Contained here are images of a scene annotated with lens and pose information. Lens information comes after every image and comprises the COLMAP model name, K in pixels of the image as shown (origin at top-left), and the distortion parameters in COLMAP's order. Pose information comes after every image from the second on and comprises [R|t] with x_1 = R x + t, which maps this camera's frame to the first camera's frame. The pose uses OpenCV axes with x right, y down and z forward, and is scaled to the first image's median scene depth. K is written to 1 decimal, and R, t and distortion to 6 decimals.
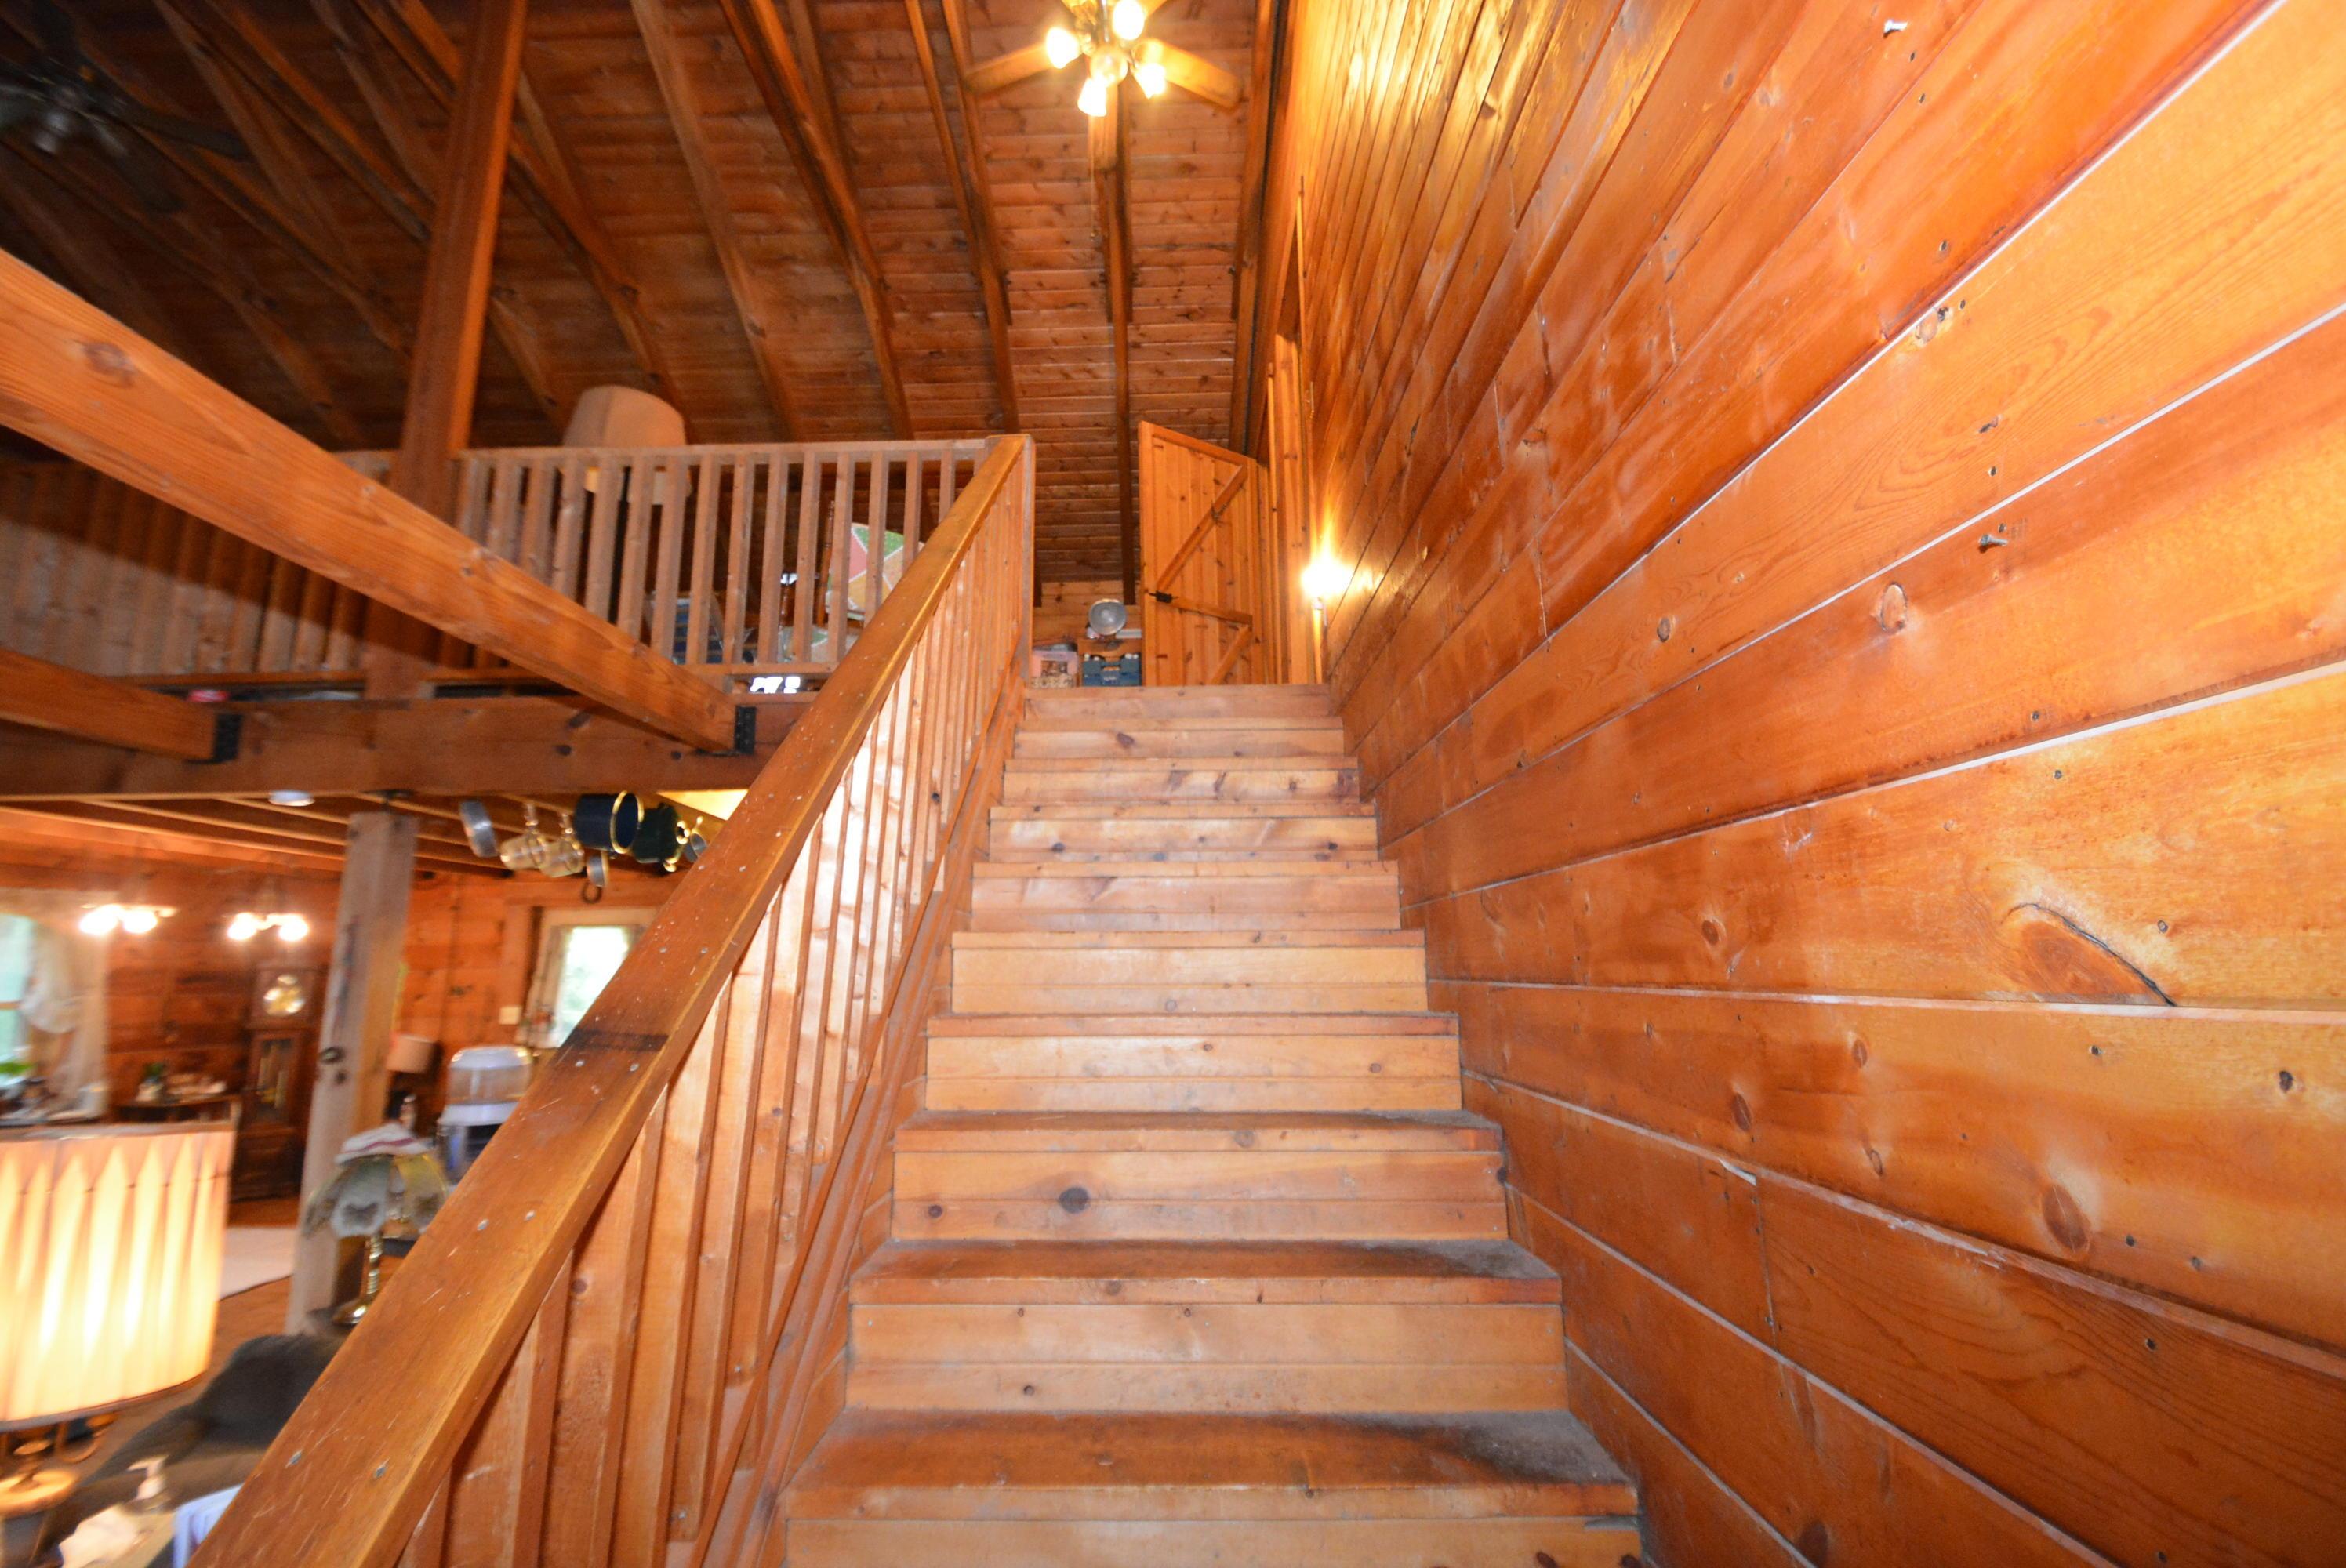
lens RADIAL K [[1027.8, 0, 1155.2], [0, 1027.8, 780.9], [0, 0, 1]] dist [0.007423, -0.012989]
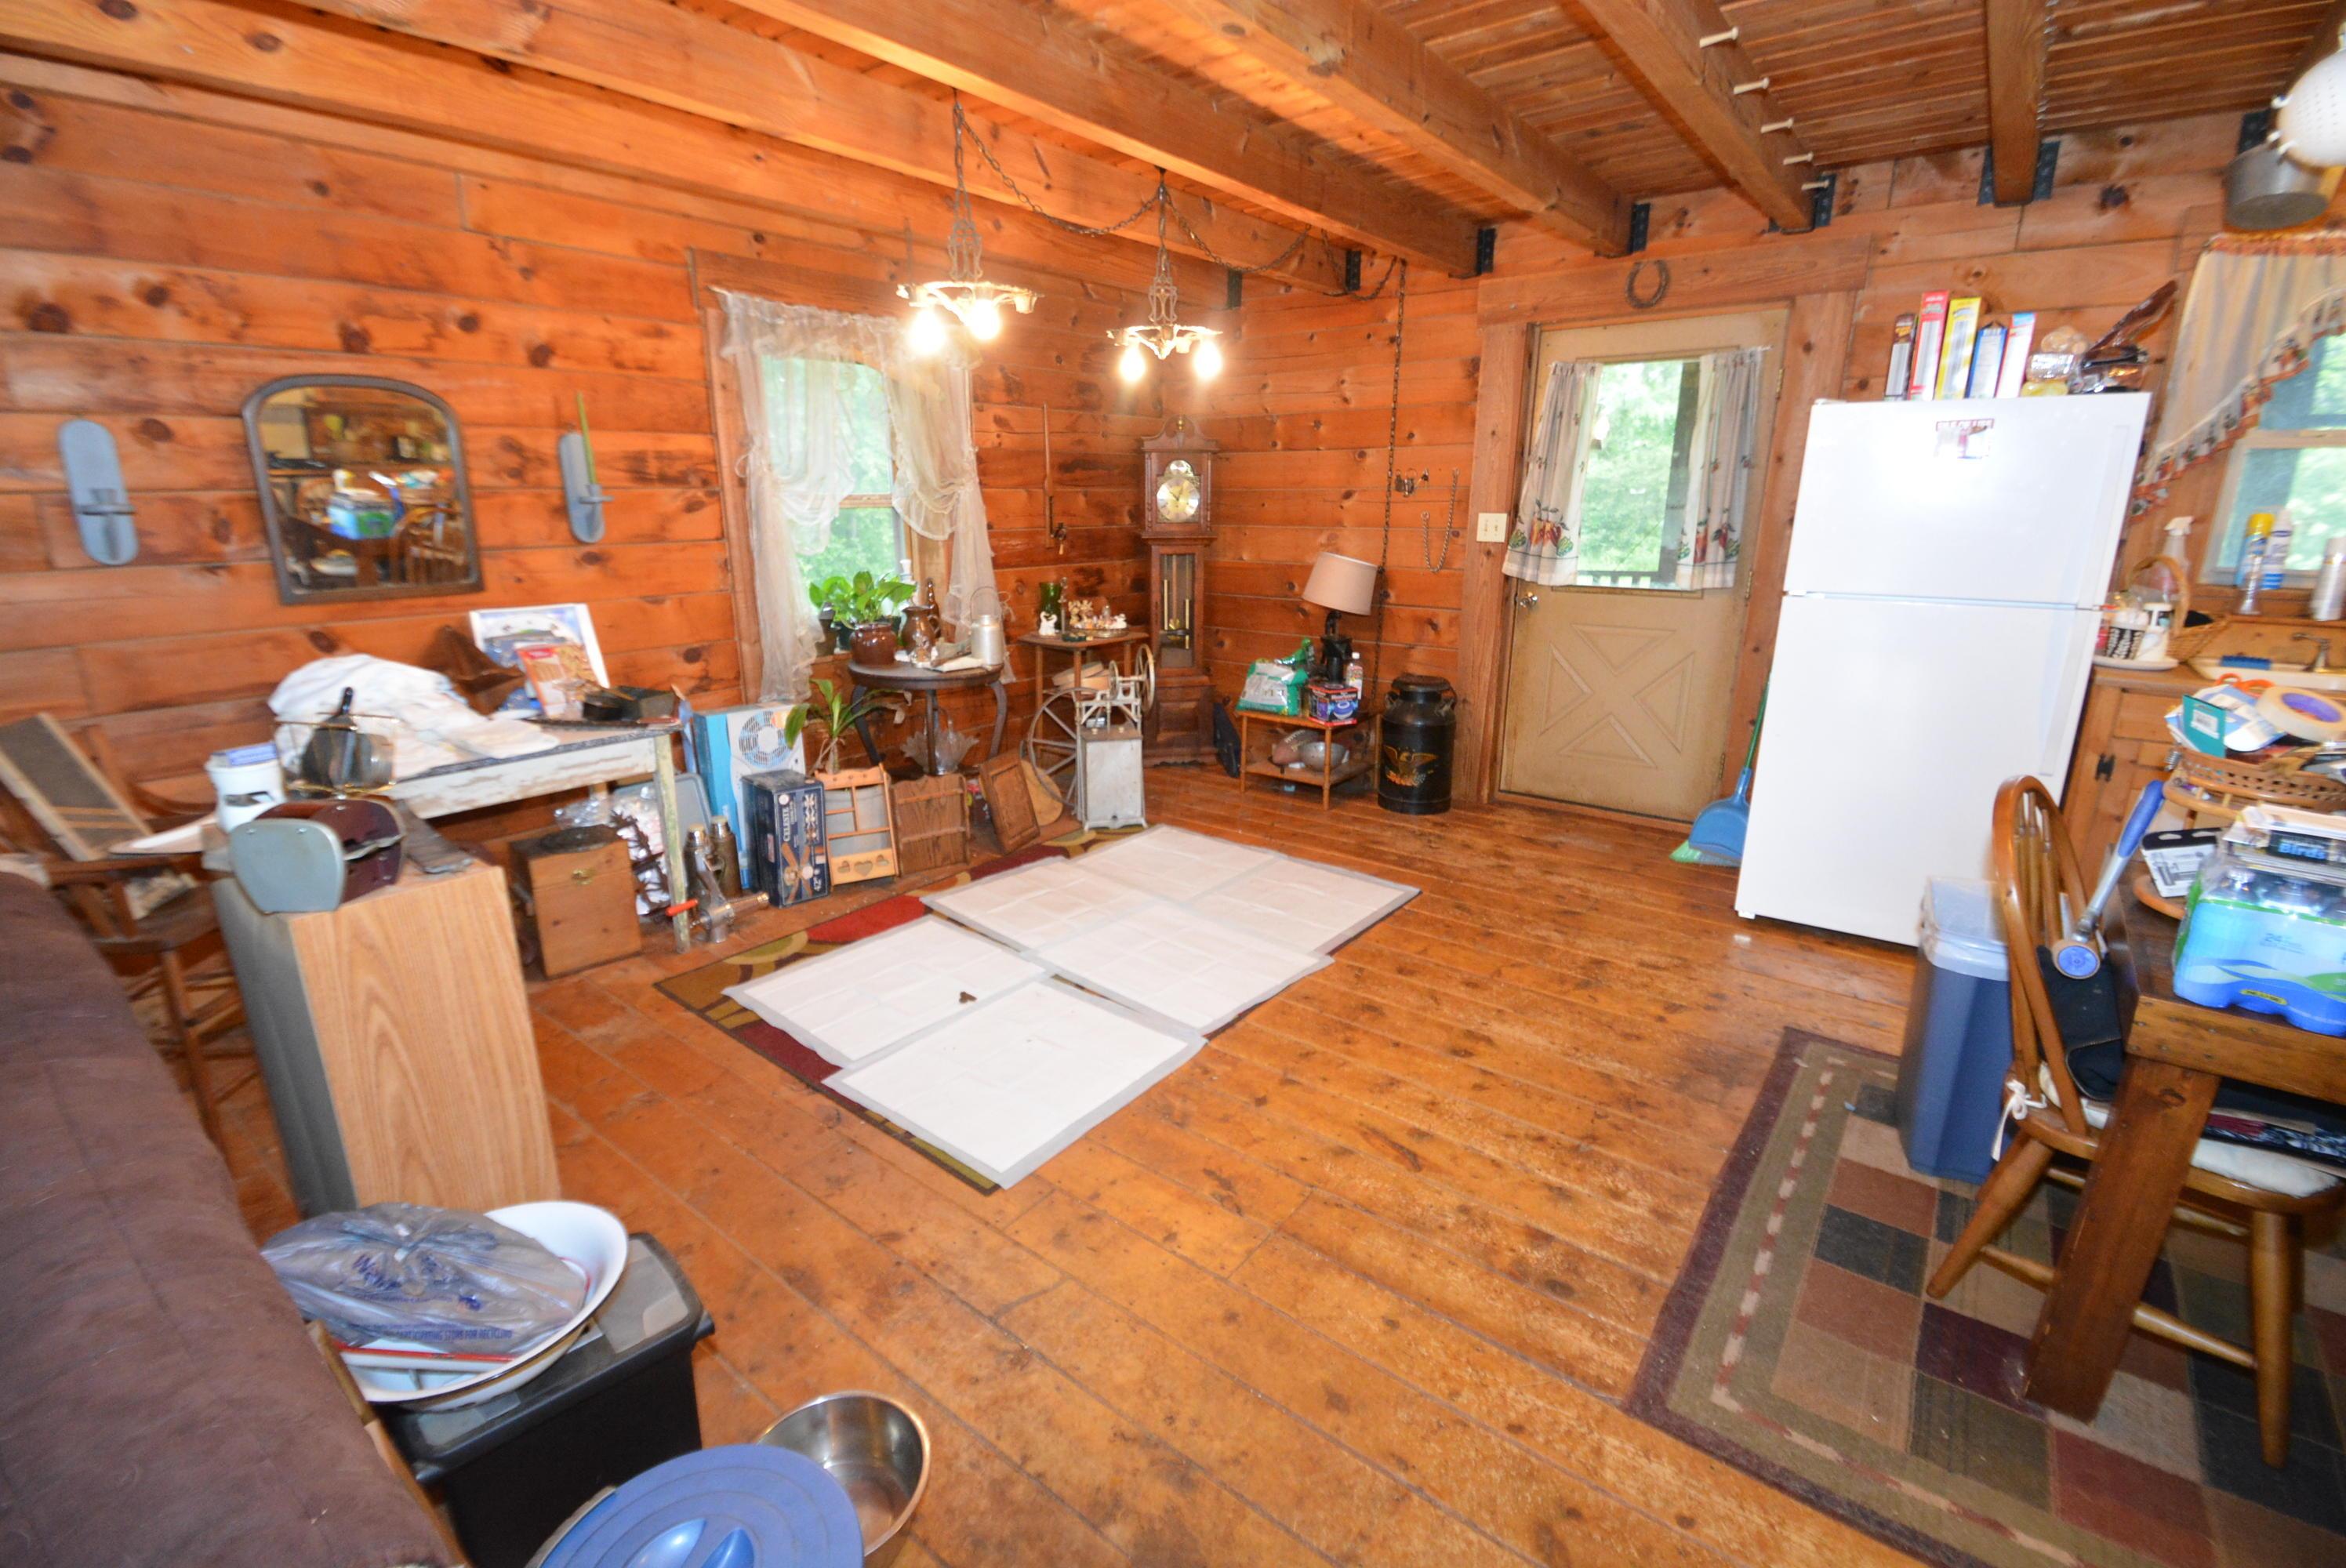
lens RADIAL K [[1027.8, 0, 1139.8], [0, 1027.8, 778.9], [0, 0, 1]] dist [0.007423, -0.012989]
pose [[0.780119, 0.172396, -0.601410, -0.441854], [0.112277, 0.907100, 0.405664, 0.106560], [0.615474, -0.383991, 0.688290, 0.458140]]
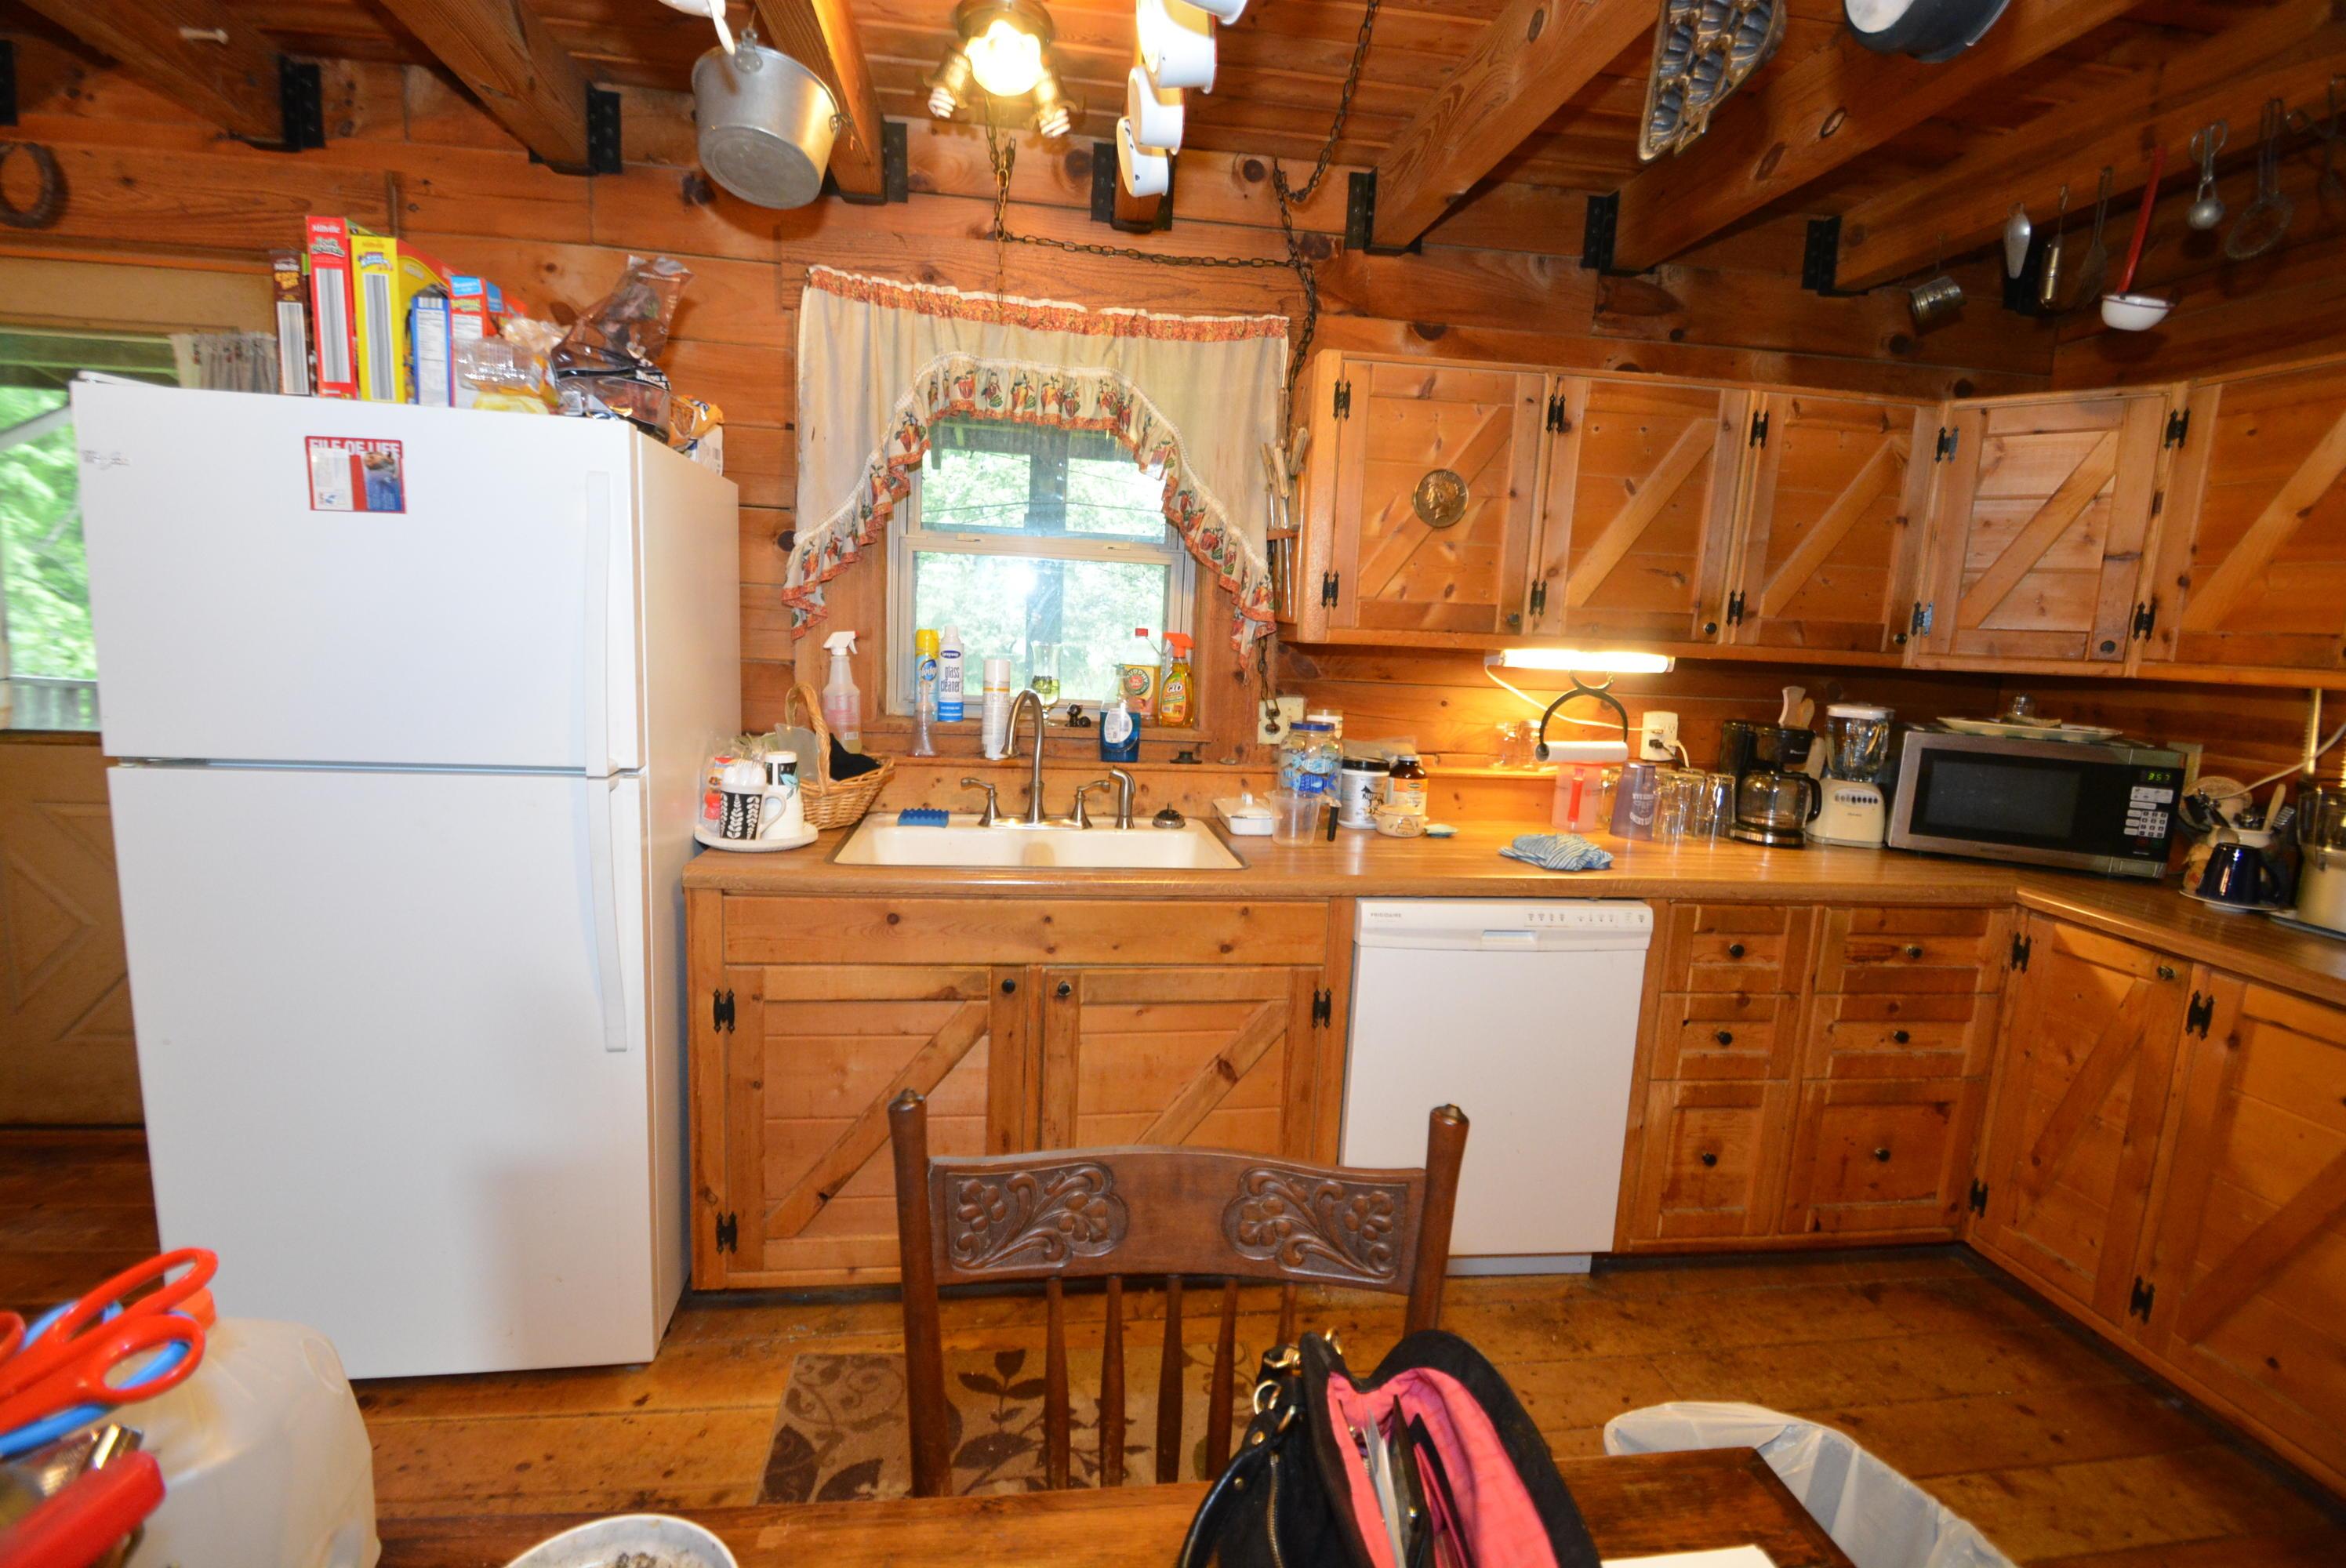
lens RADIAL K [[1027.8, 0, 1154.5], [0, 1027.8, 776.8], [0, 0, 1]] dist [0.007423, -0.012989]
pose [[0.989093, 0.037253, 0.142503, -0.322971], [-0.081784, 0.943544, 0.320993, 0.159681], [-0.122500, -0.329146, 0.936299, 0.728944]]
